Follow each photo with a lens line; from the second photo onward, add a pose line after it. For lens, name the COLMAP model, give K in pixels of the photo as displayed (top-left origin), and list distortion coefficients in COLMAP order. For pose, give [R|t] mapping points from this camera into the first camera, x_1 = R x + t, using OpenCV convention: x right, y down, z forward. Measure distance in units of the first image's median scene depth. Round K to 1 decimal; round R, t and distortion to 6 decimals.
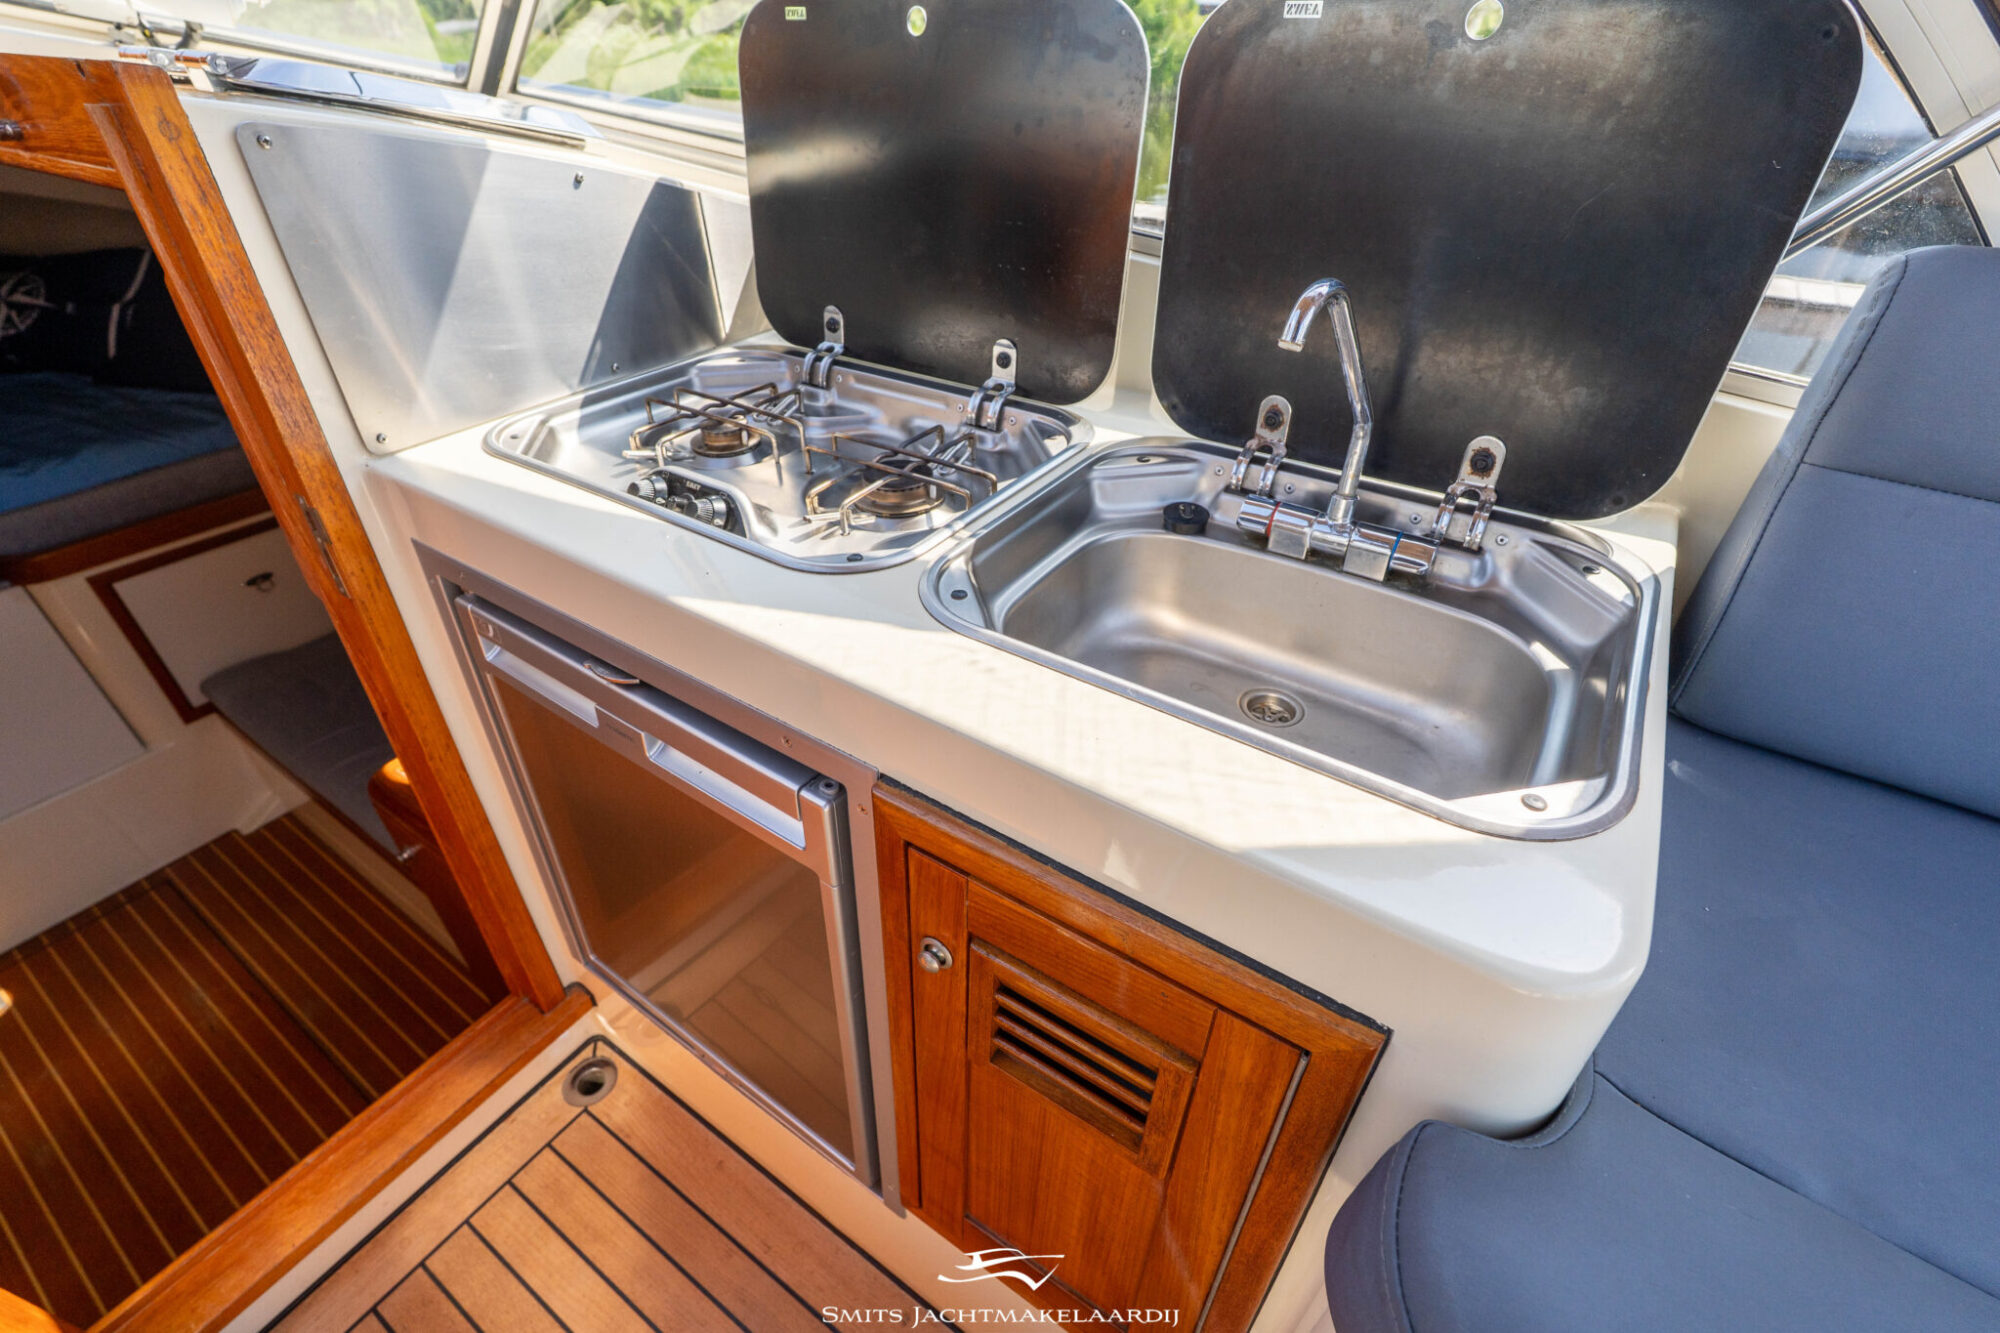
lens RADIAL K [[884.0, 0, 1000.3], [0, 884.0, 670.8], [0, 0, 1]] dist [-0.003099, 0.001186]
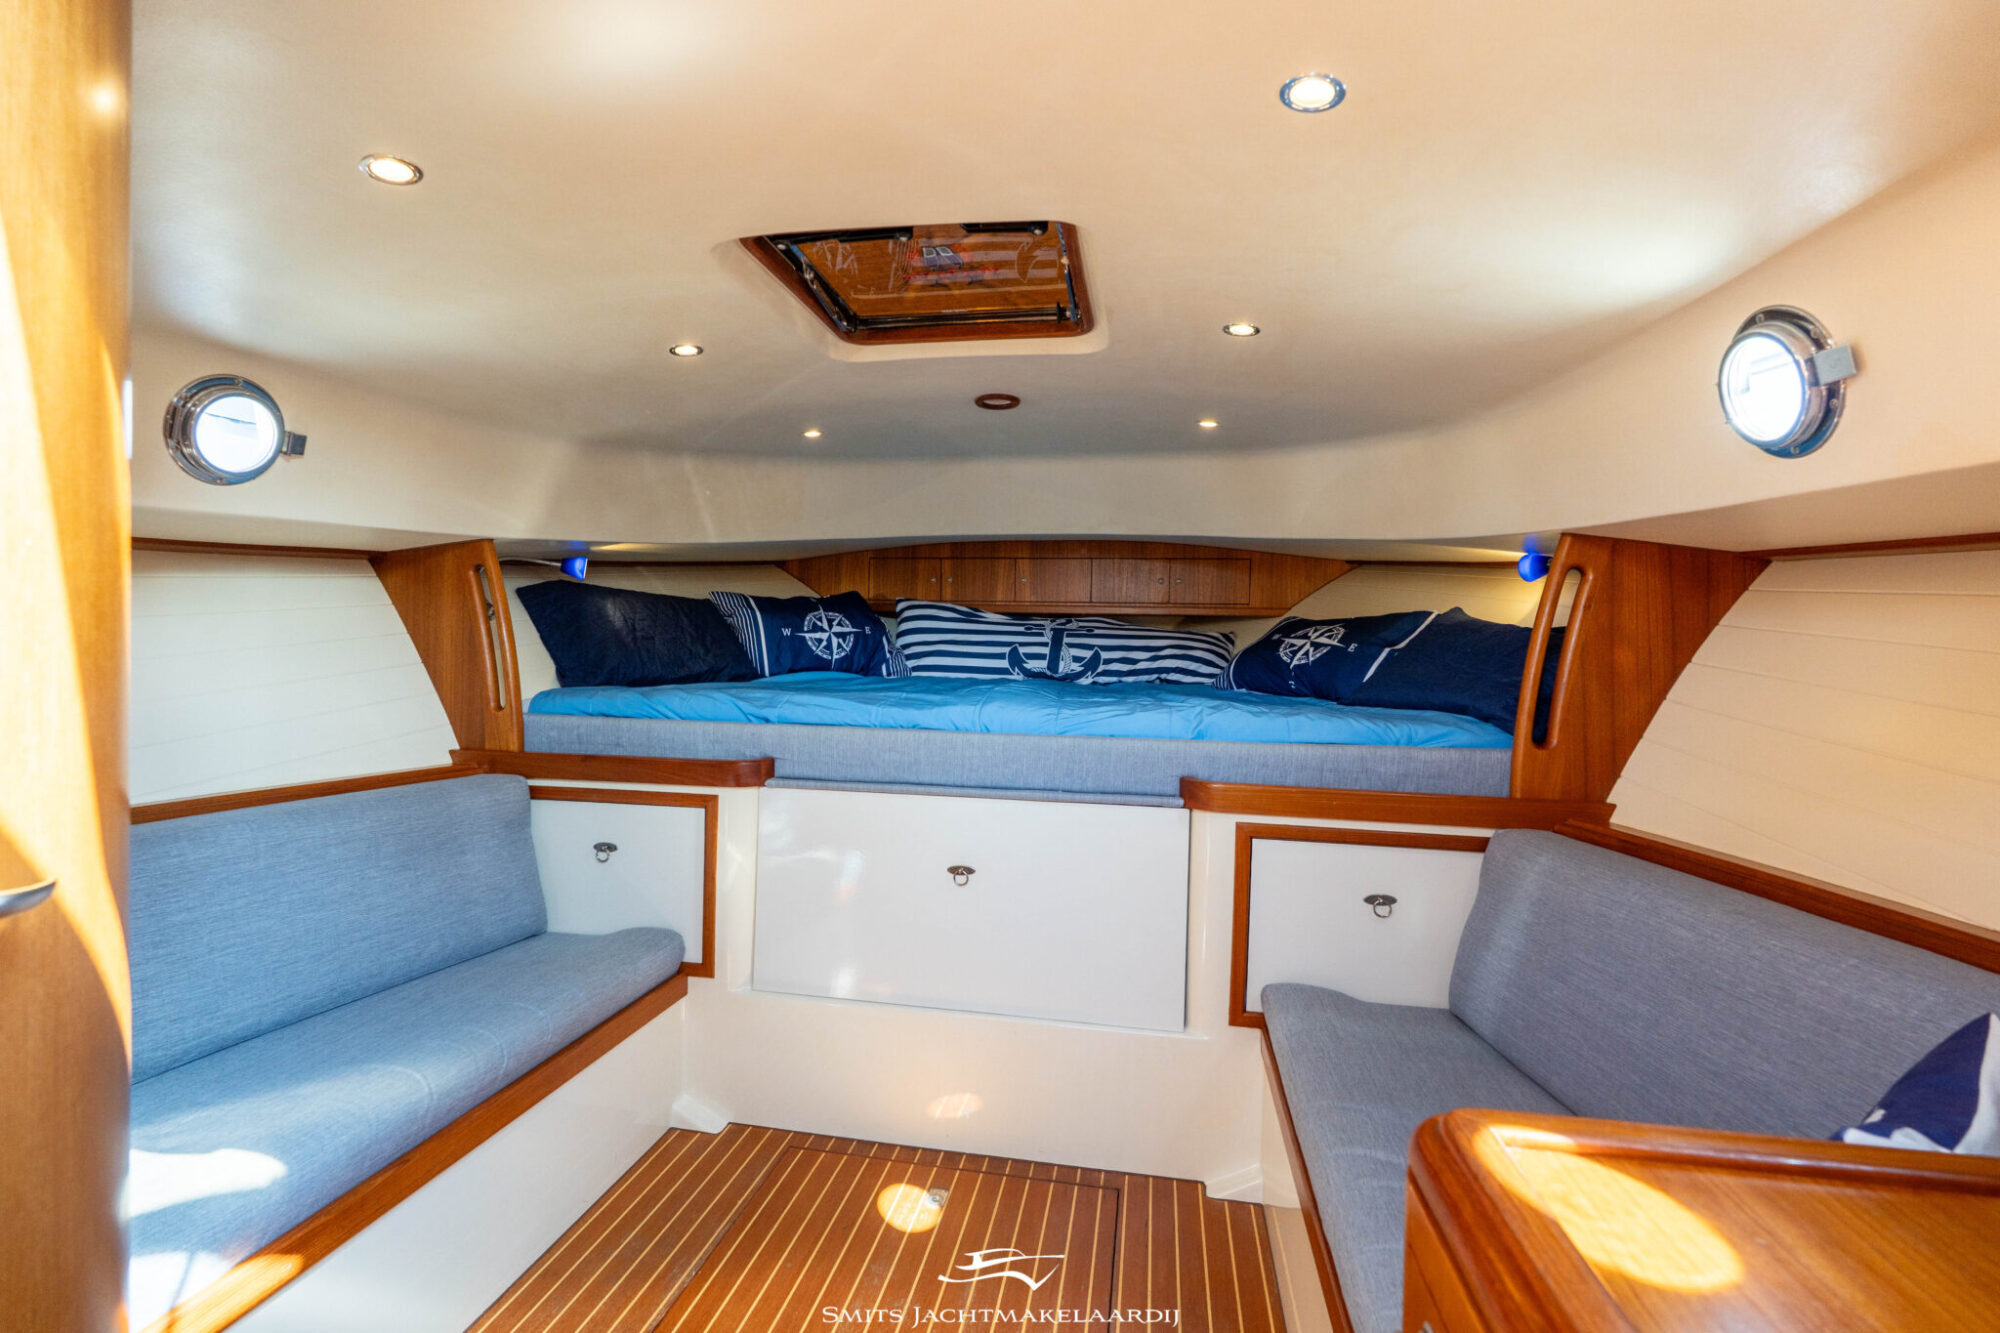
lens RADIAL K [[884.0, 0, 1000.3], [0, 884.0, 670.8], [0, 0, 1]] dist [-0.003099, 0.001186]
pose [[0.410710, 0.021260, -0.911518, -0.574822], [-0.556971, 0.797366, -0.232361, 0.238087], [0.721873, 0.603122, 0.339328, 0.794613]]
